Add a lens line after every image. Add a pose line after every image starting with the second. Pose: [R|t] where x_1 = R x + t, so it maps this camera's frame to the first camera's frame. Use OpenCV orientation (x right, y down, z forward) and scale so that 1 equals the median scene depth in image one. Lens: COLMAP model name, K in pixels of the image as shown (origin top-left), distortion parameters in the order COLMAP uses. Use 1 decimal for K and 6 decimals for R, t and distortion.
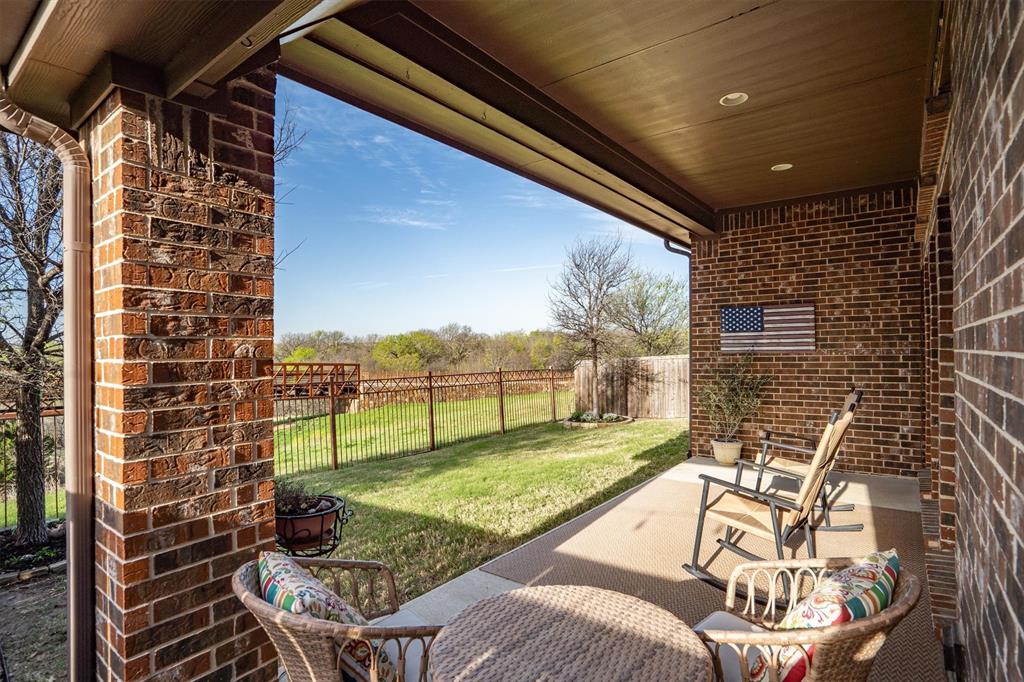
lens RADIAL K [[540.6, 0, 515.4], [0, 540.6, 339.6], [0, 0, 1]] dist [0.000298, 0.000182]
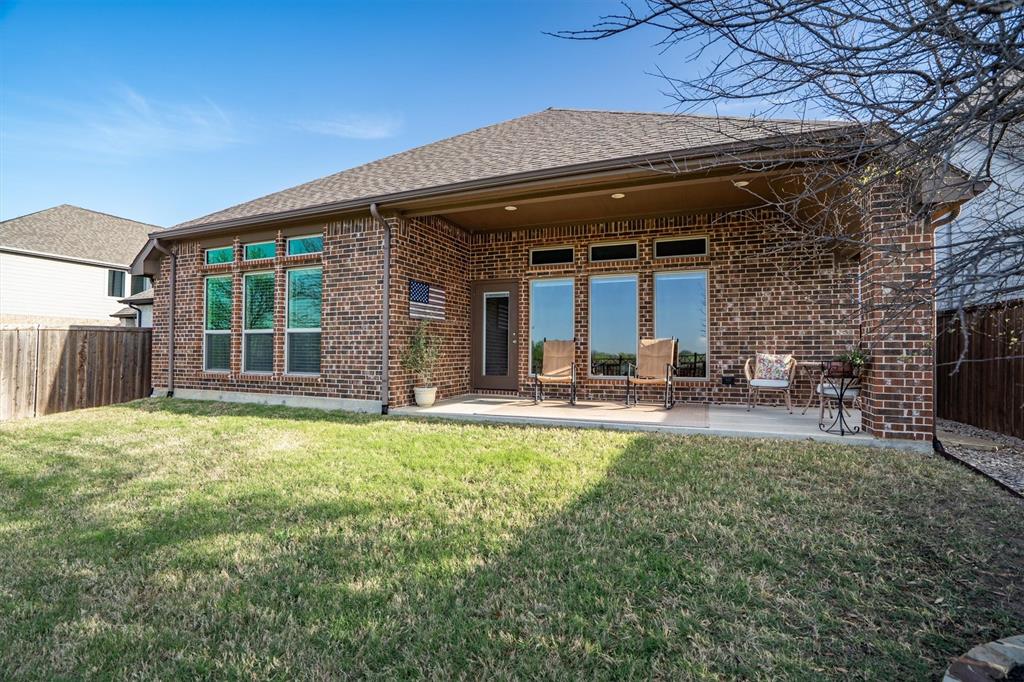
lens RADIAL K [[493.9, 0, 512.0], [0, 493.9, 341.0], [0, 0, 1]] dist [-0.074412, 0.000064]
pose [[-0.278210, 0.032906, 0.959957, -0.796132], [-0.018065, 0.999057, -0.039481, 0.125688], [-0.960351, -0.028326, -0.277353, 1.174754]]
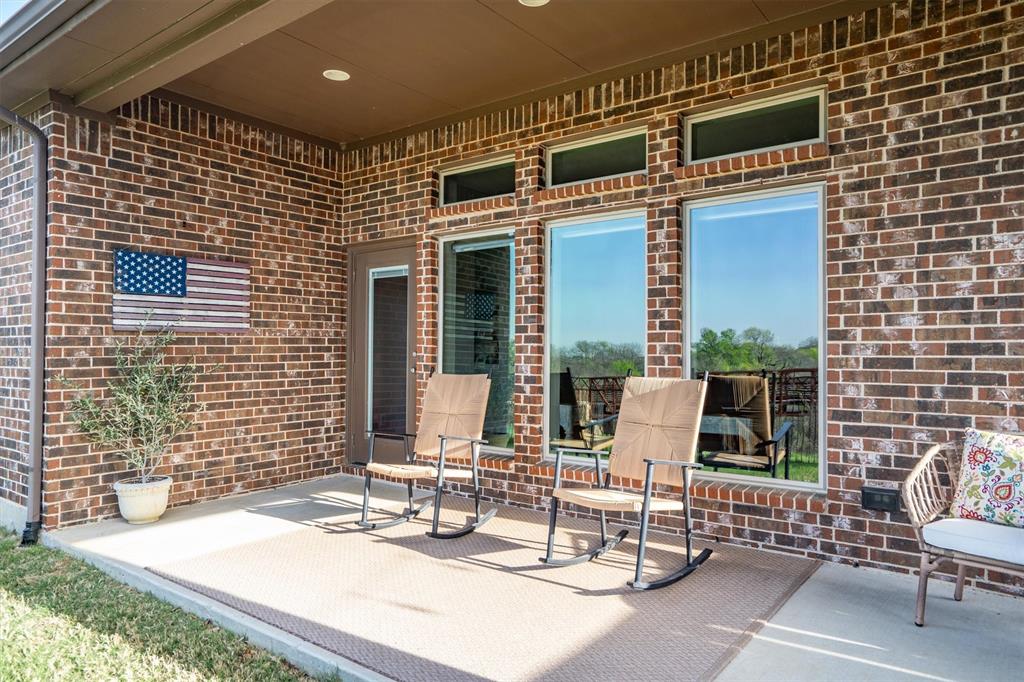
lens RADIAL K [[688.2, 0, 512.0], [0, 688.2, 341.0], [0, 0, 1]] dist [-0.017761, 0.036635]
pose [[-0.014399, 0.025741, 0.999565, -0.365949], [-0.018521, 0.999490, -0.026006, 0.052025], [-0.999725, -0.018888, -0.013915, 0.645743]]
